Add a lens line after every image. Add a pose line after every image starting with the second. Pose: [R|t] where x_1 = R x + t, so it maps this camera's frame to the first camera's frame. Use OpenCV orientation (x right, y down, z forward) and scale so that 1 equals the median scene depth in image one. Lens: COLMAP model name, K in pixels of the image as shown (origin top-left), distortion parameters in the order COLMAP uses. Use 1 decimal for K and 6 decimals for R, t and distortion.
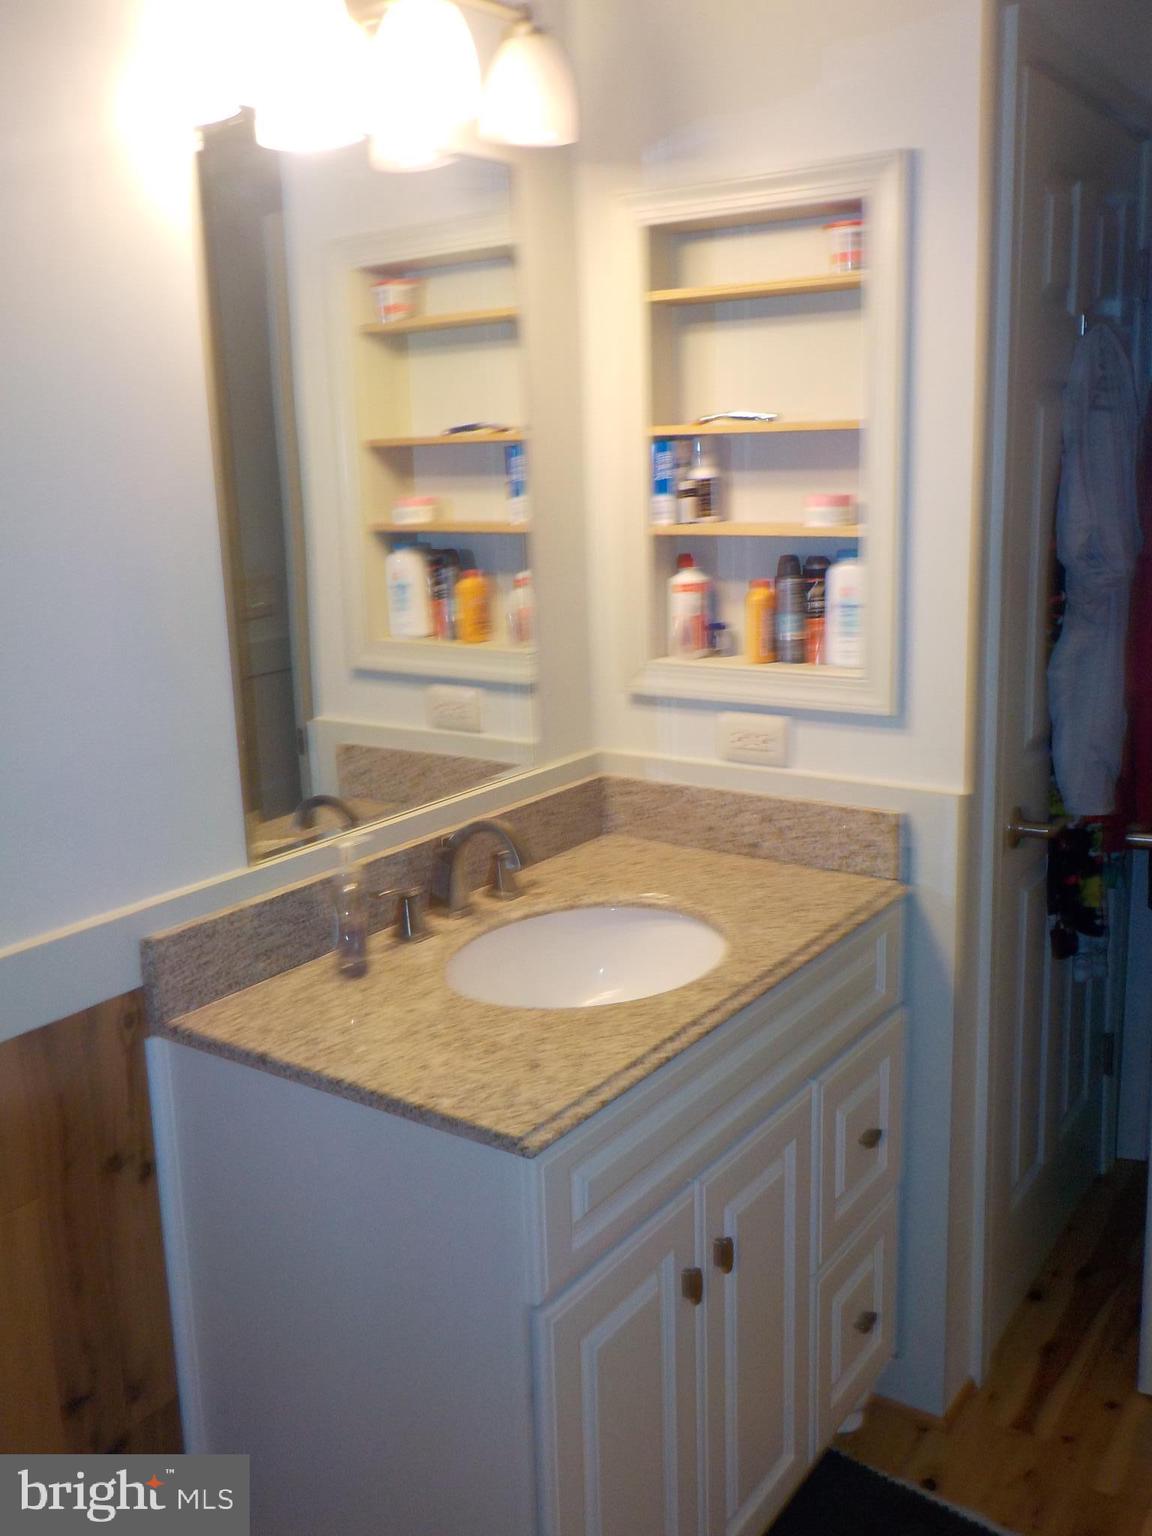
lens RADIAL K [[1397.1, 0, 582.0], [0, 1397.1, 733.6], [0, 0, 1]] dist [0.007999, 0.021214]
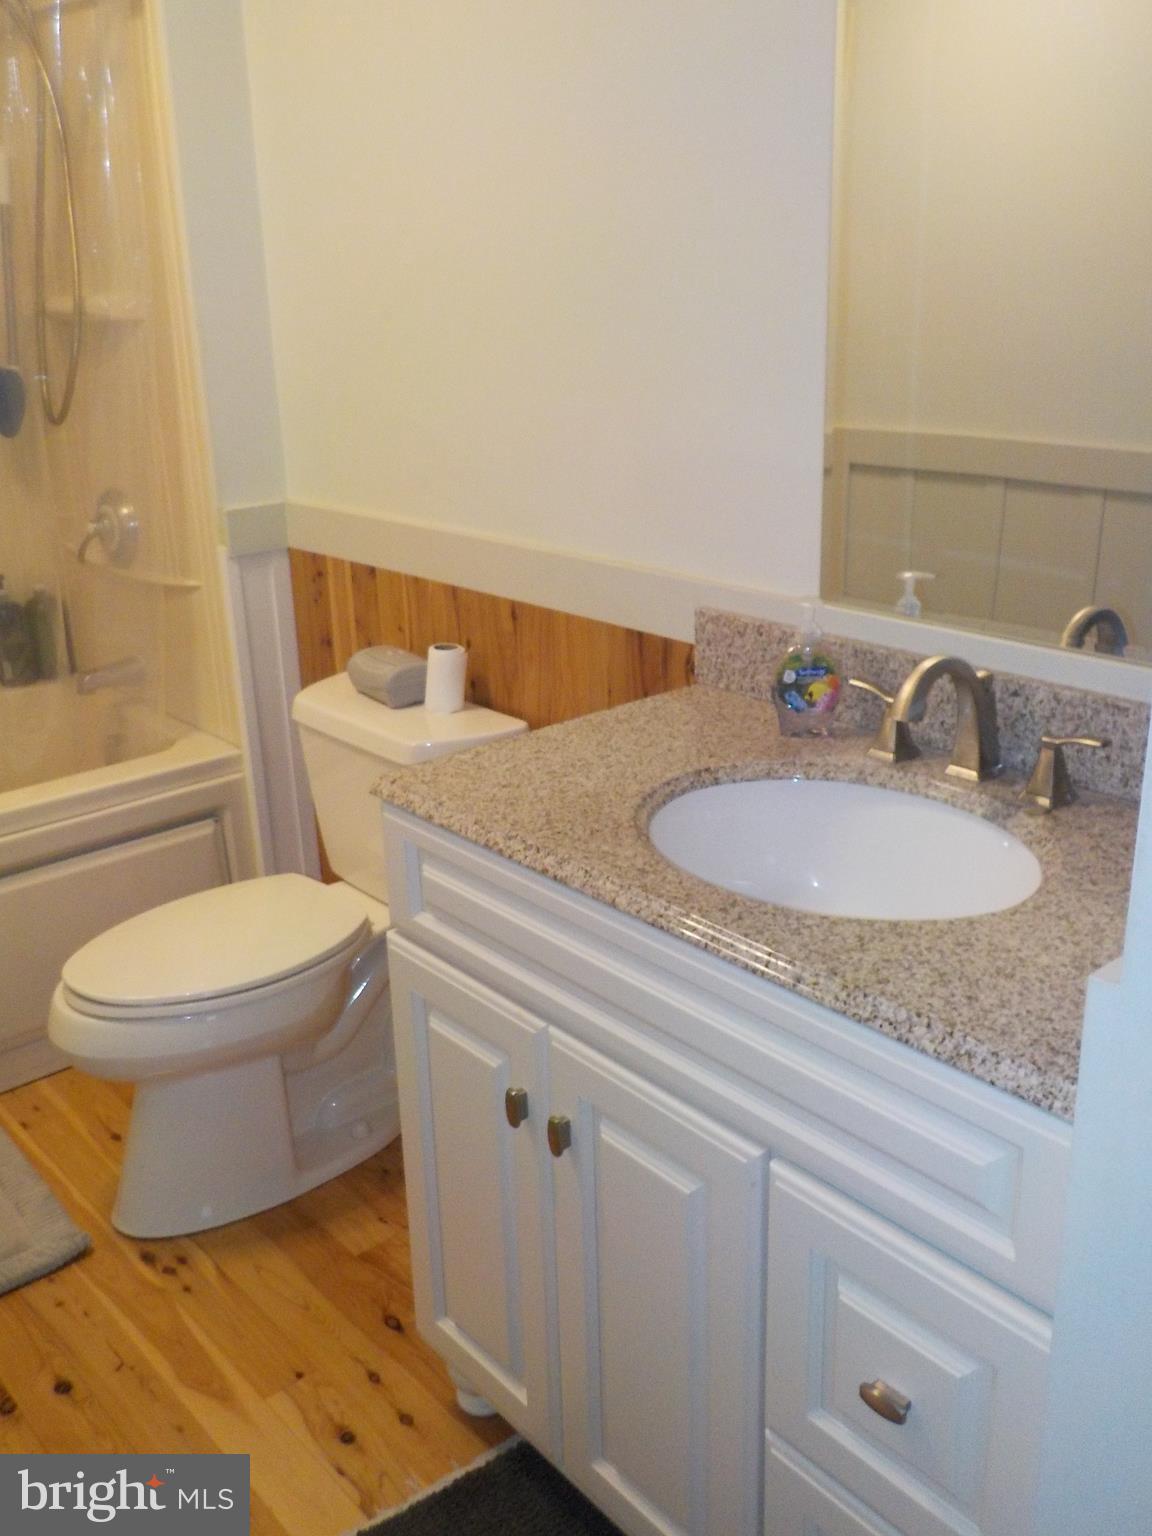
lens RADIAL K [[1397.1, 0, 582.0], [0, 1397.1, 733.6], [0, 0, 1]] dist [0.007999, 0.021214]
pose [[-0.239215, 0.342806, -0.908438, 0.801318], [-0.166907, 0.907157, 0.386274, -0.189627], [0.956514, 0.244027, -0.159789, 1.097088]]
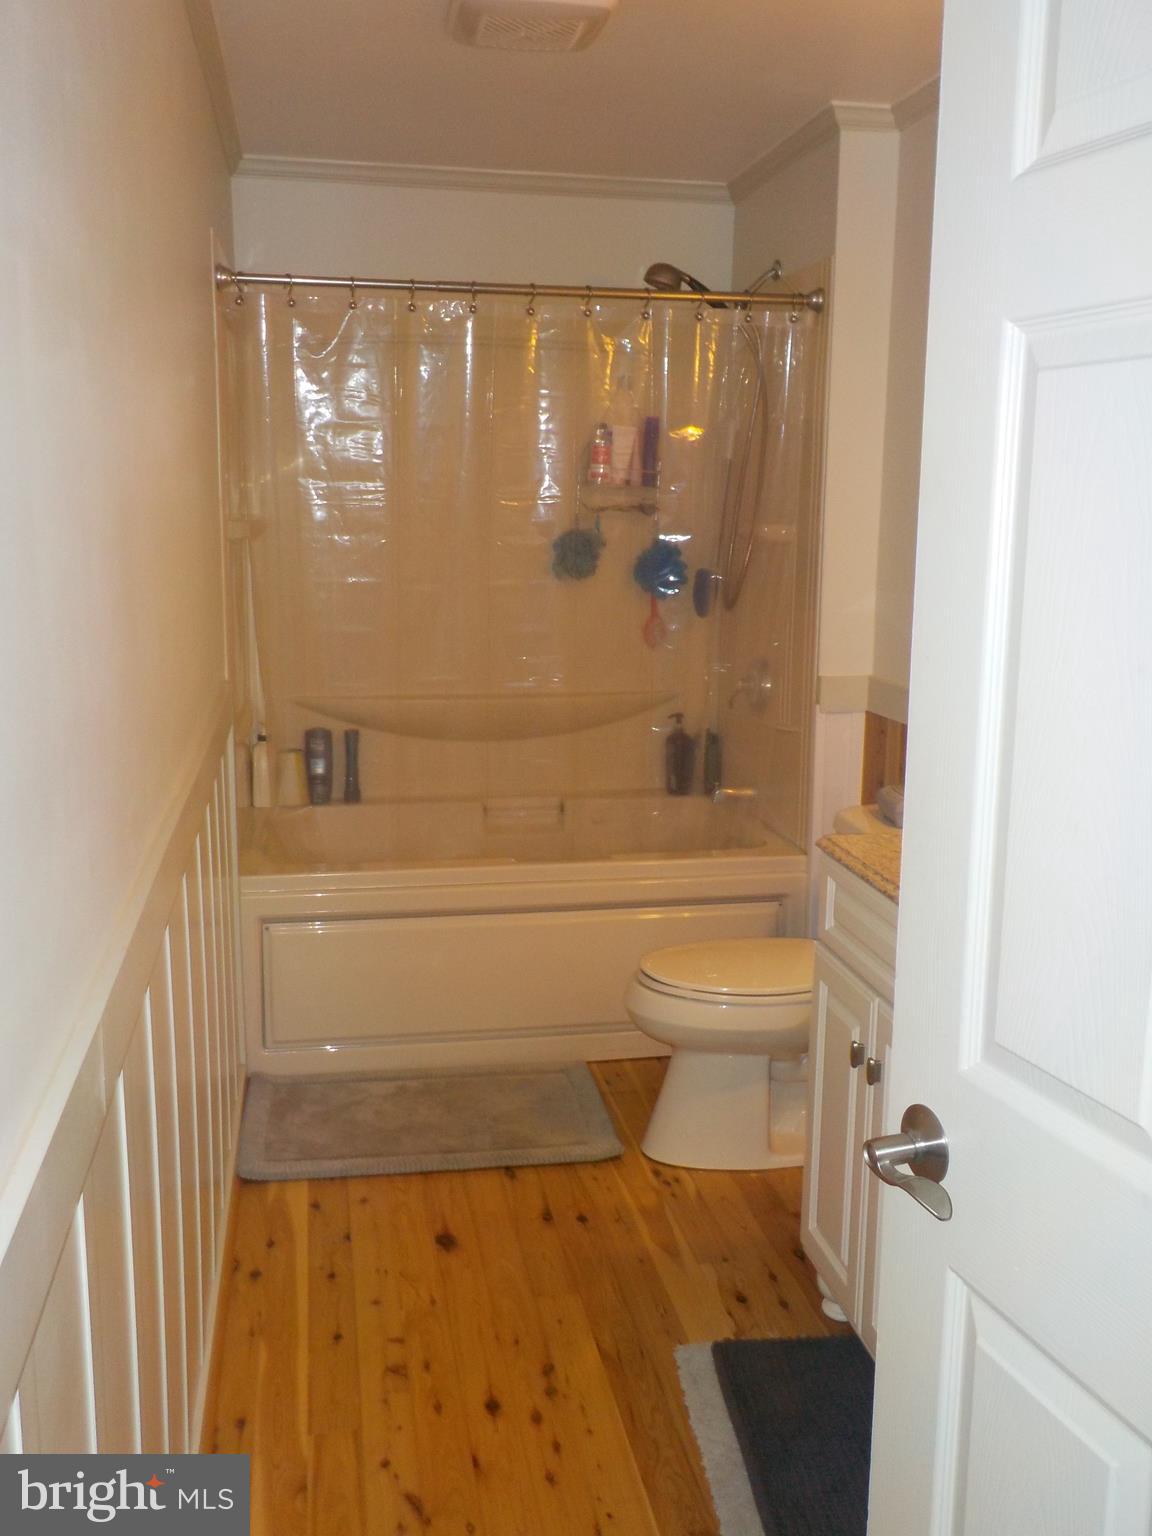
lens RADIAL K [[1365.0, 0, 576.0], [0, 1365.0, 768.0], [0, 0, 1]] dist [0.000448, 0.004635]
pose [[-0.700868, 0.158574, -0.695441, 1.169475], [-0.139410, 0.925719, 0.351580, -0.311824], [0.699534, 0.343363, -0.626700, 1.542282]]
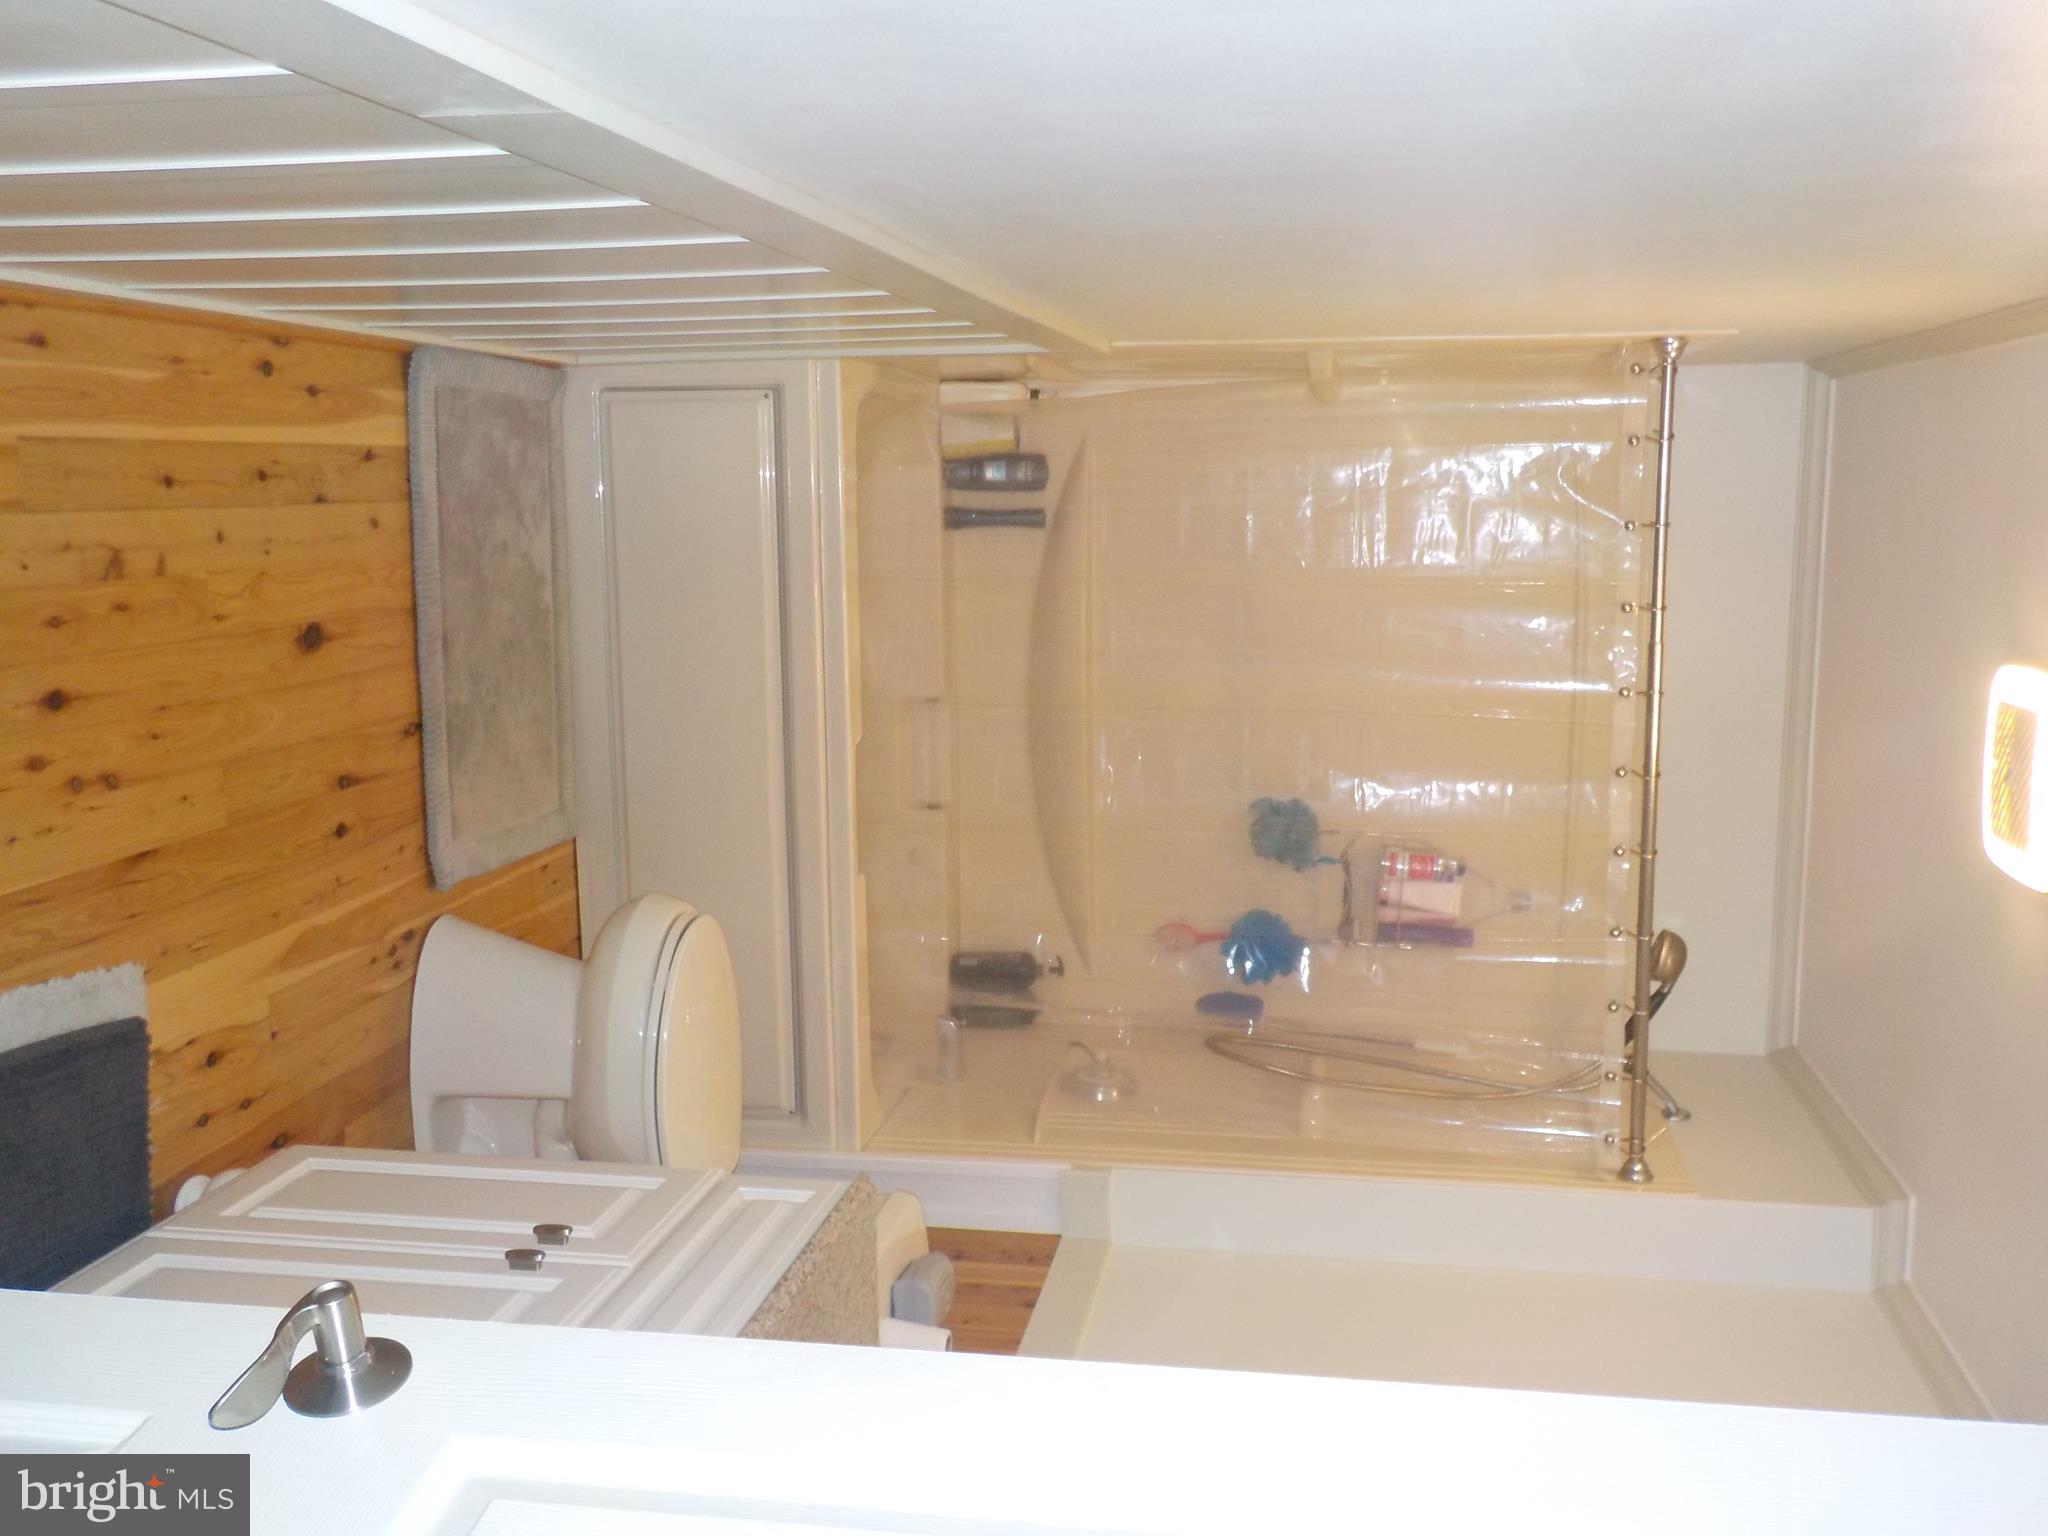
lens RADIAL K [[1820.1, 0, 1024.0], [0, 1820.1, 768.0], [0, 0, 1]] dist [0.000448, 0.004635]
pose [[-0.143518, -0.723037, -0.675737, 1.099446], [-0.927649, -0.139591, 0.346383, -0.297055], [-0.344775, 0.676559, -0.650691, 1.464834]]
